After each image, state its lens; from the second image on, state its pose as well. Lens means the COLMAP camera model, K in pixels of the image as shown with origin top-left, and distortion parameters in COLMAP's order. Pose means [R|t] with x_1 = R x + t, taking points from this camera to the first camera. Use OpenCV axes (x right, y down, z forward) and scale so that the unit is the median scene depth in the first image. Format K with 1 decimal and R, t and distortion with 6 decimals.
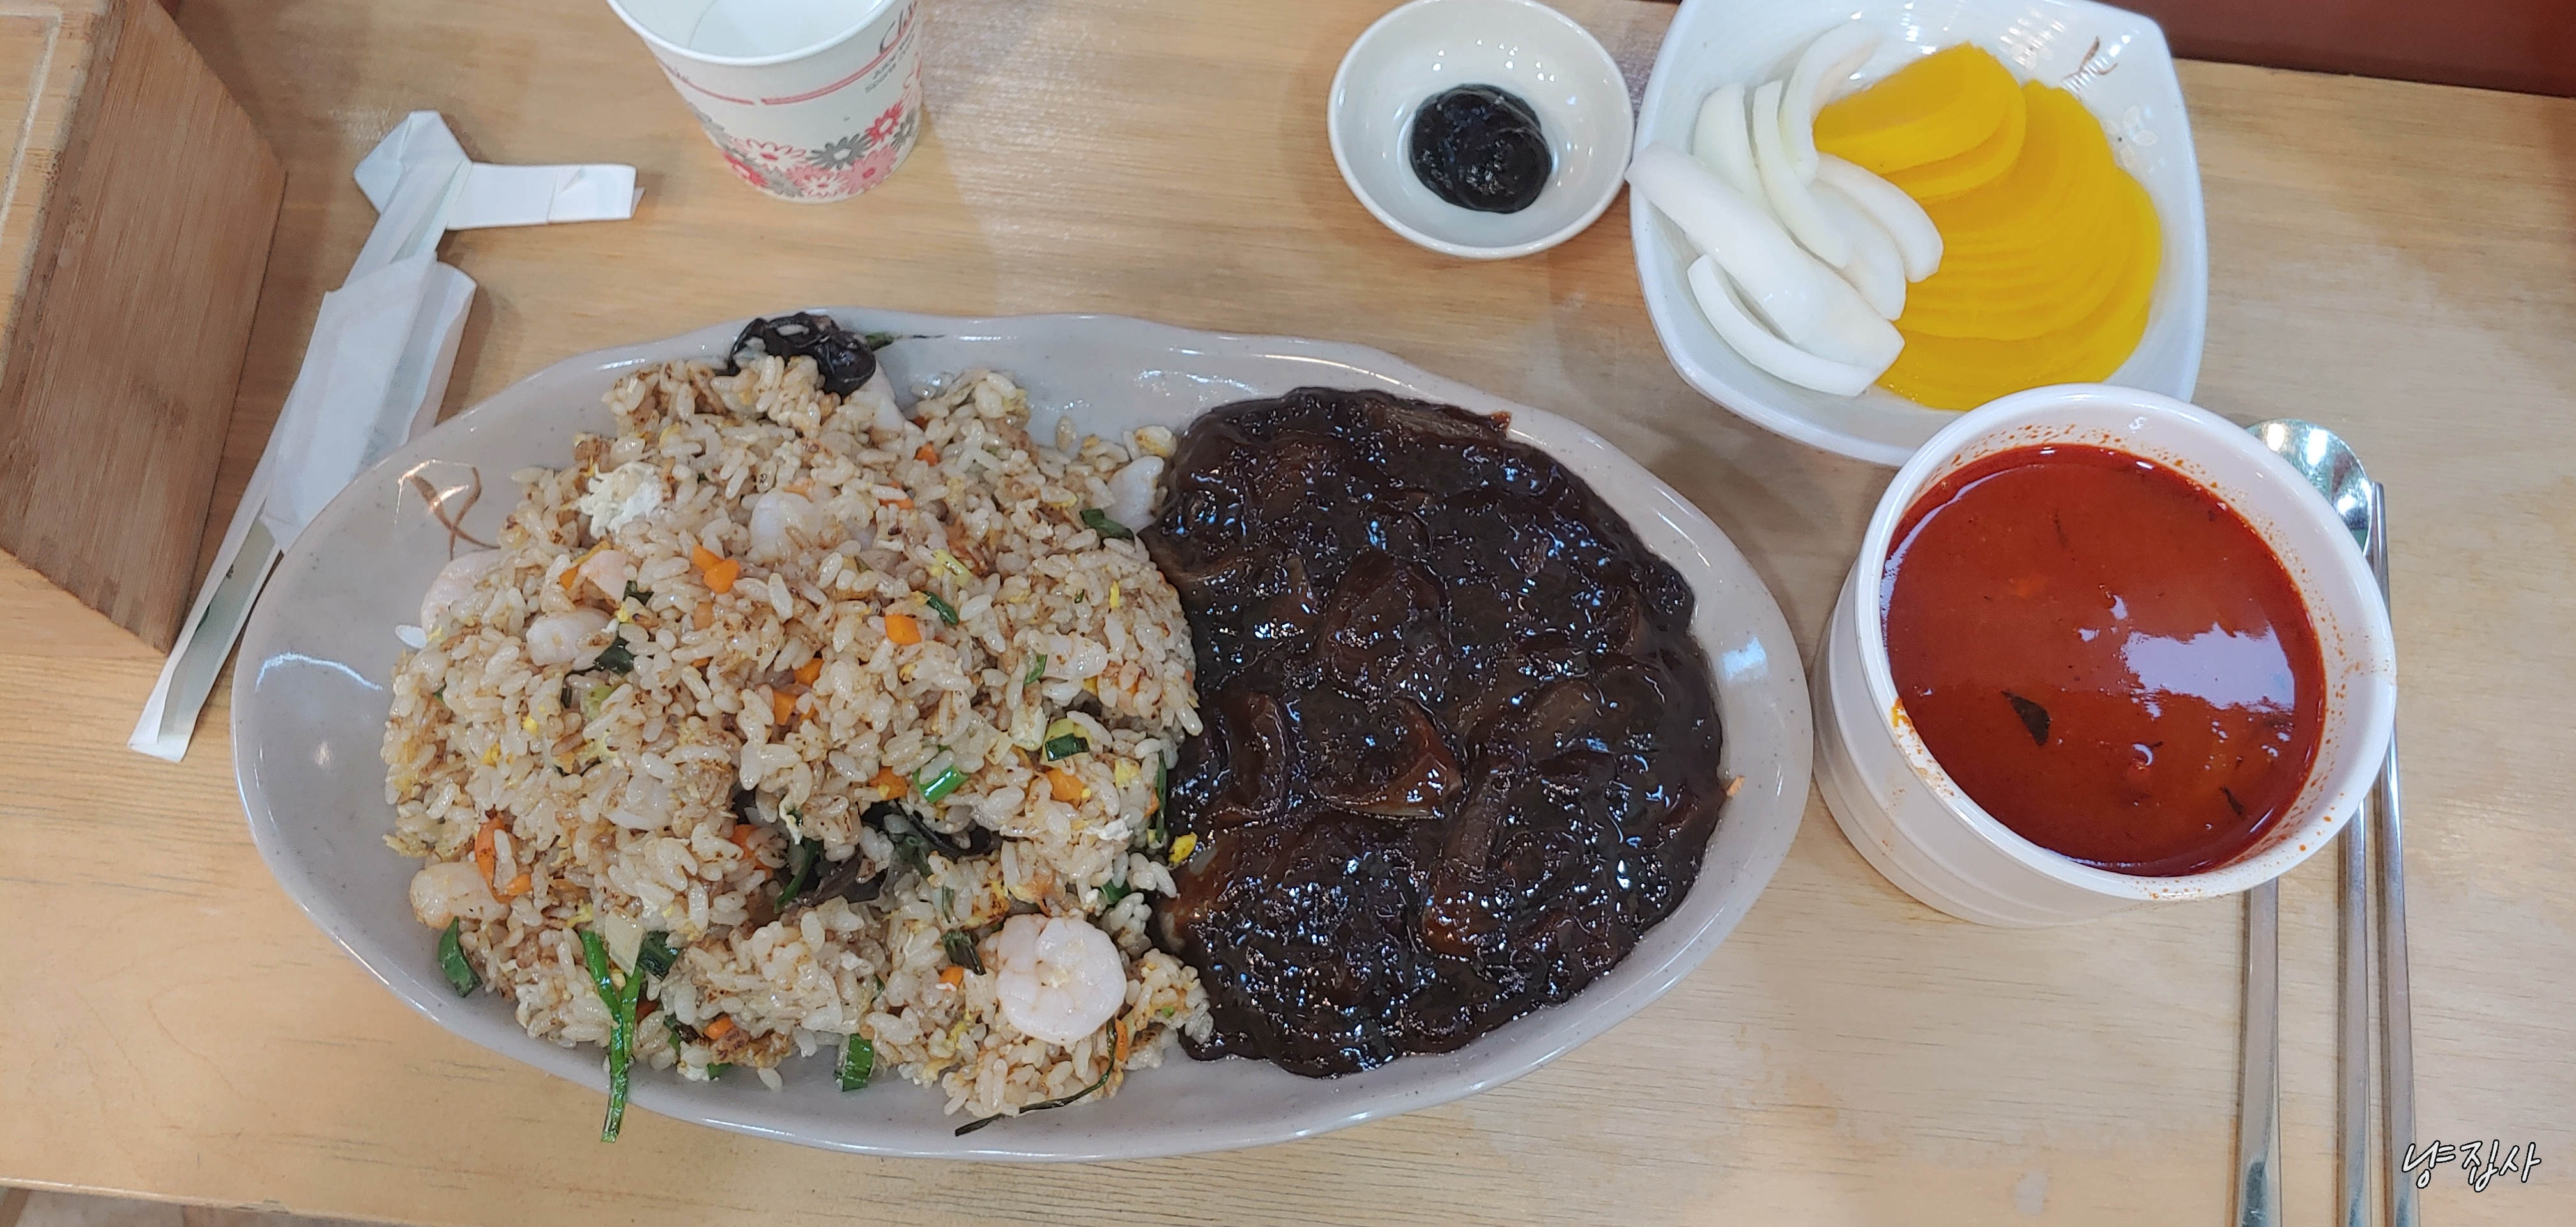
lens RADIAL K [[2088.3, 0, 1336.9], [0, 2088.3, 652.7], [0, 0, 1]] dist [-0.028706, -0.000312]
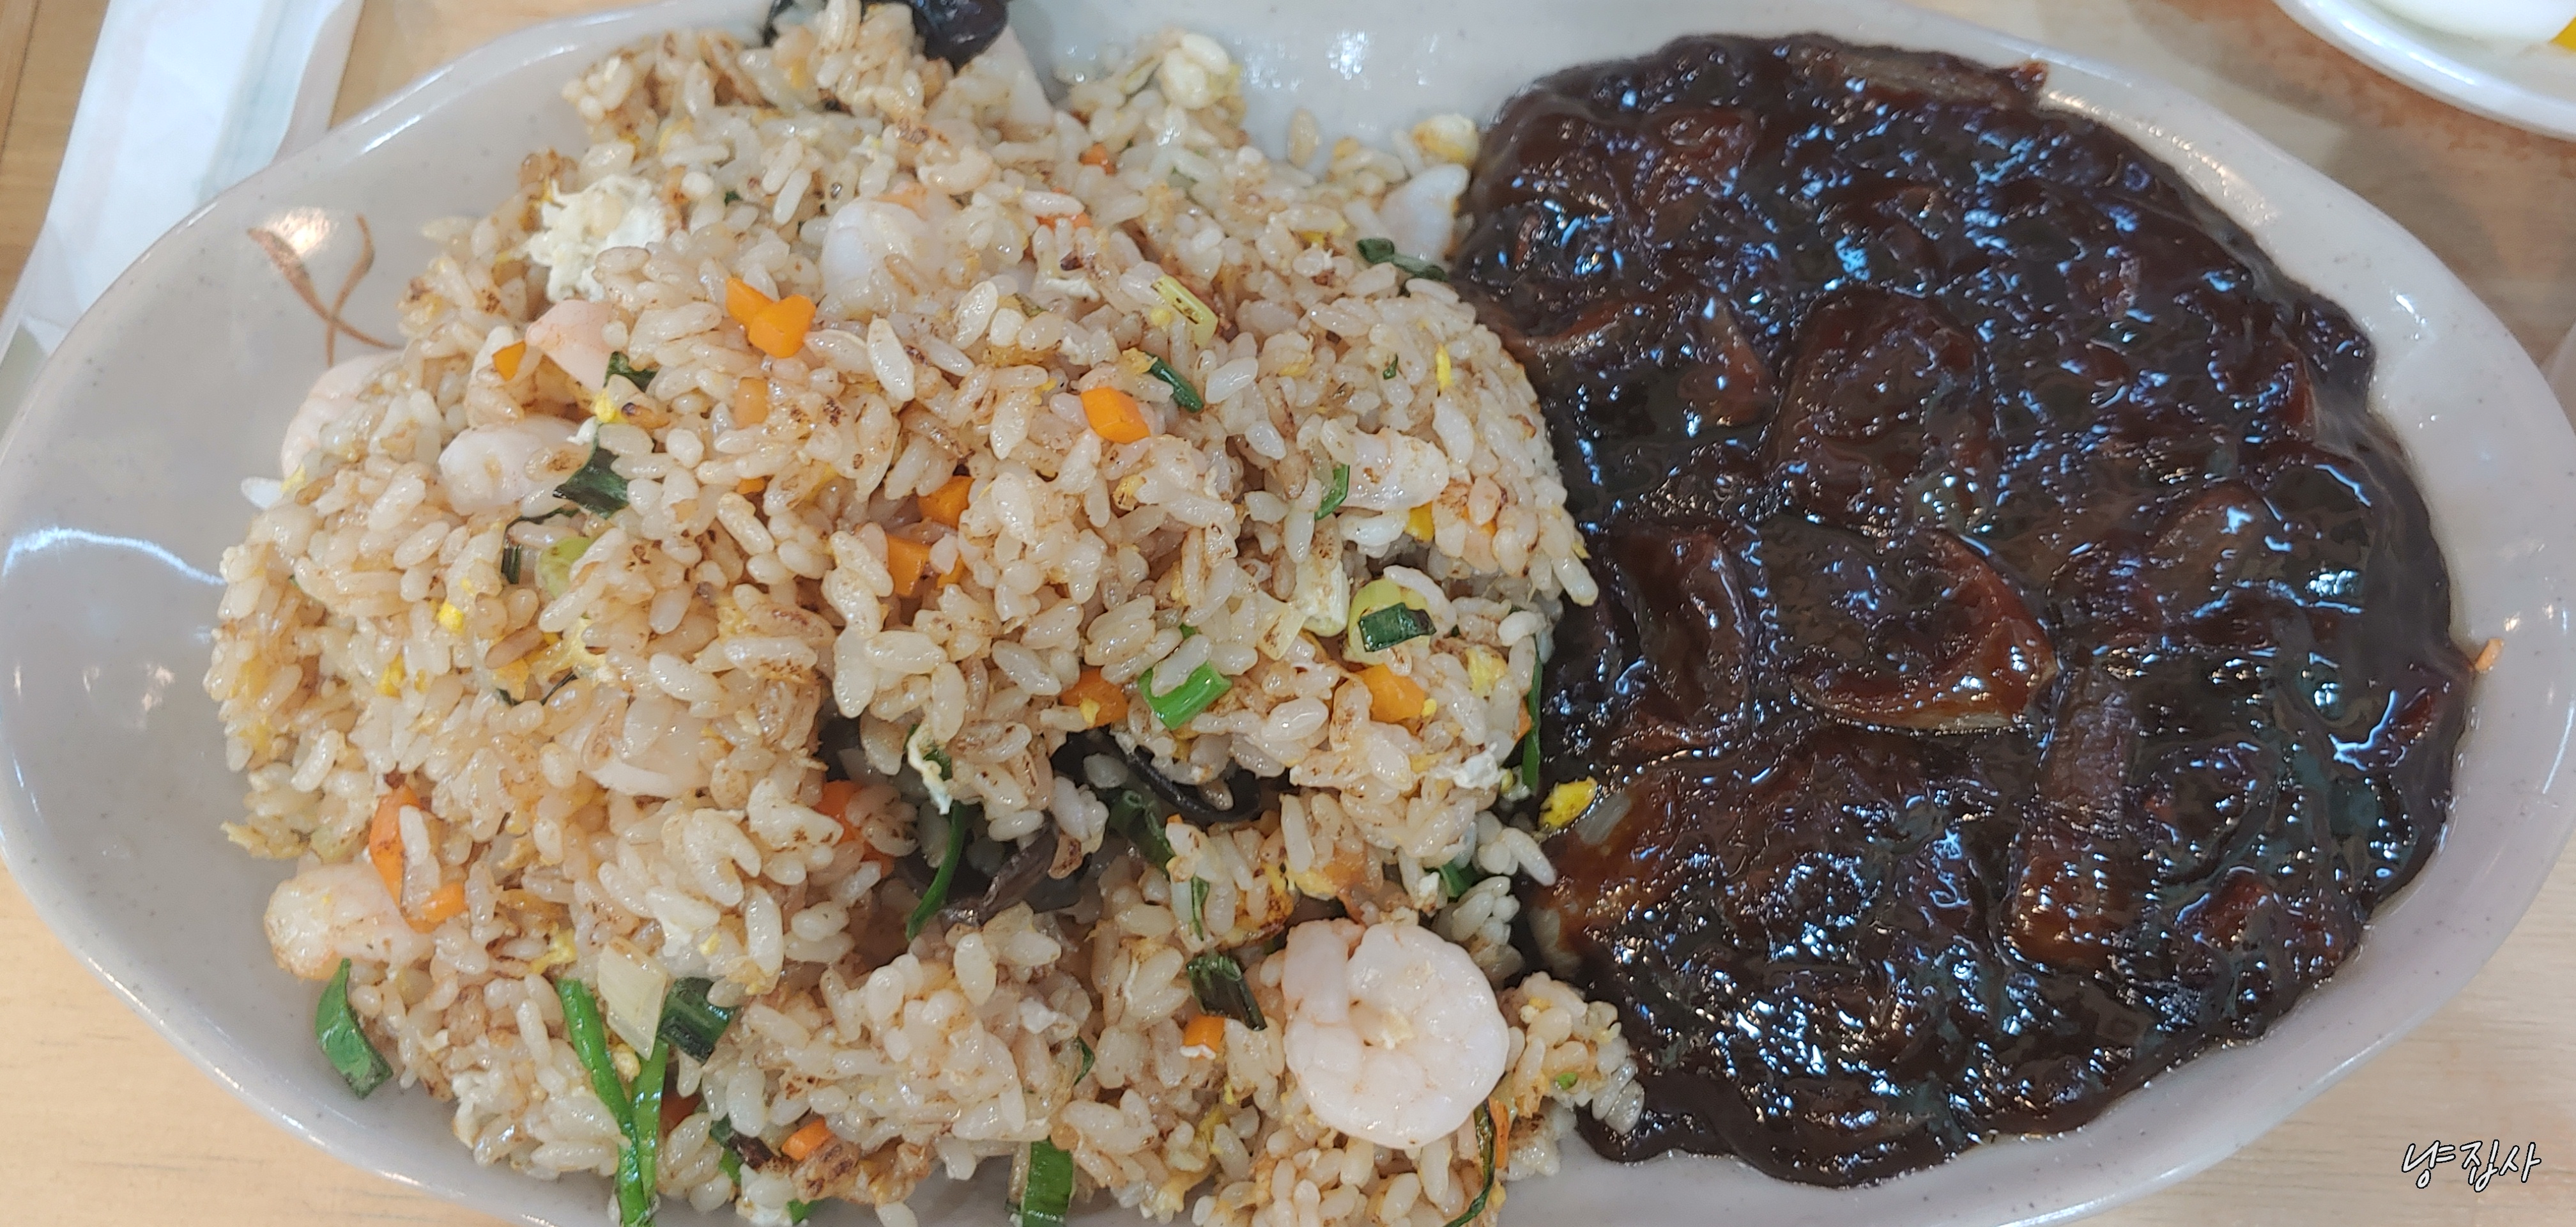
lens RADIAL K [[2110.3, 0, 1286.4], [0, 2110.3, 650.9], [0, 0, 1]] dist [0.048475, -0.191400]
pose [[0.998757, -0.036483, -0.033967, -0.138296], [0.037303, 0.999020, 0.023828, 0.037002], [0.033065, -0.025065, 0.999139, 0.420424]]
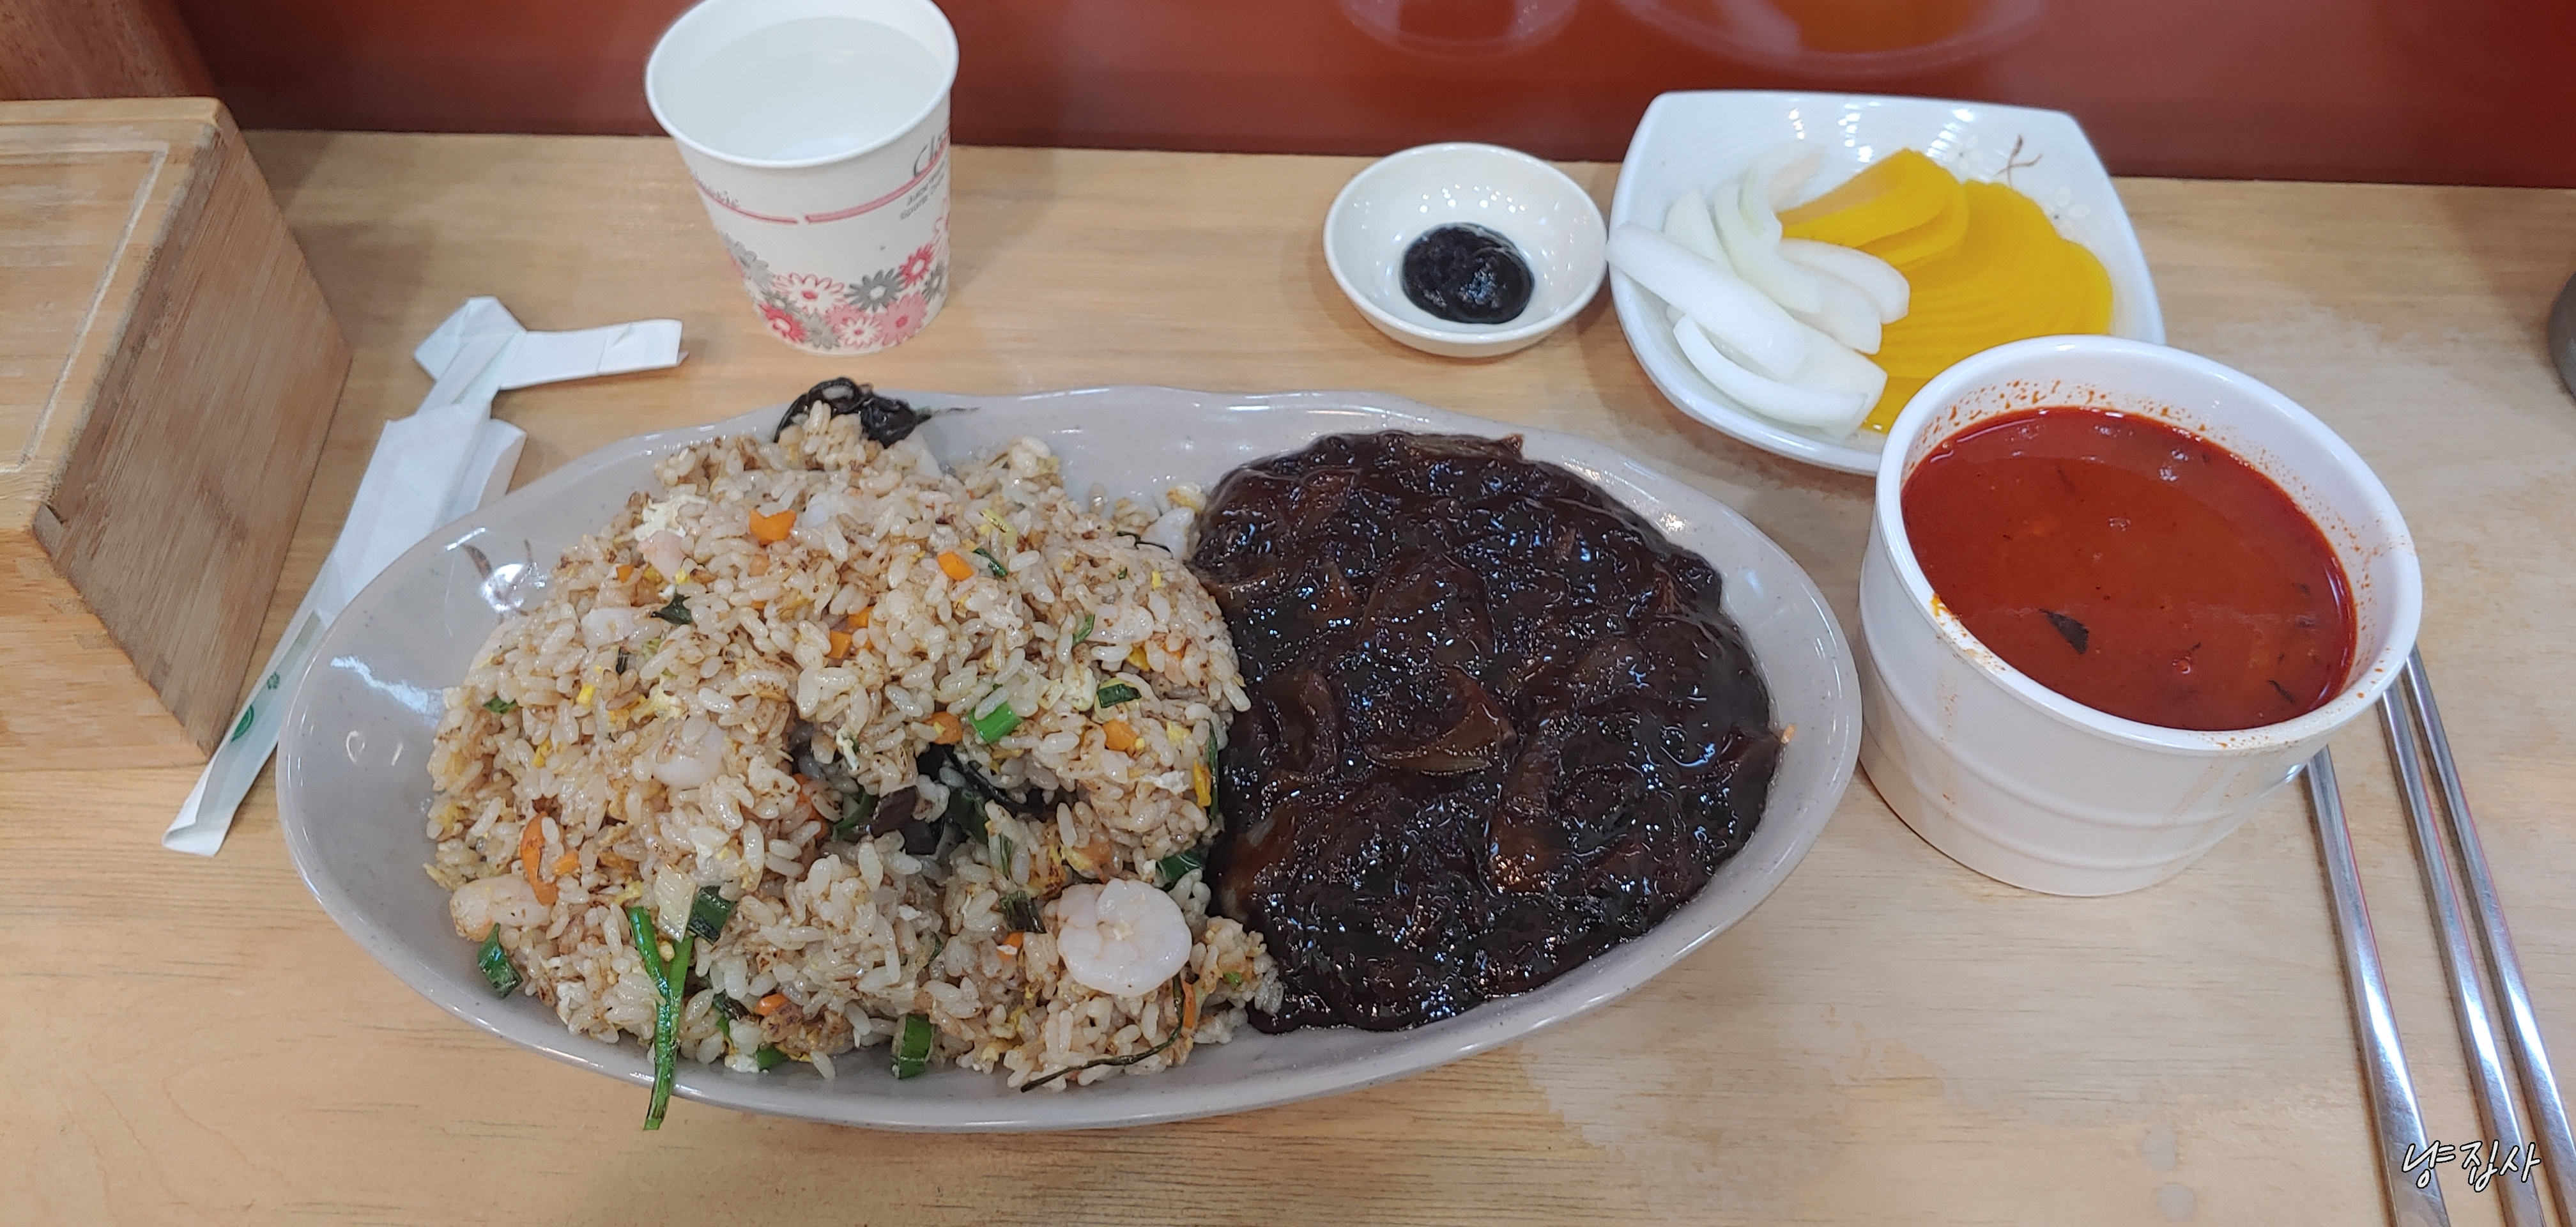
lens RADIAL K [[2089.3, 0, 1340.2], [0, 2089.3, 604.2], [0, 0, 1]] dist [-0.022401, -0.014184]
pose [[0.996994, -0.075159, 0.018804, -0.038948], [0.077318, 0.949719, -0.303408, 0.310935], [0.004945, 0.303950, 0.952675, 0.031516]]
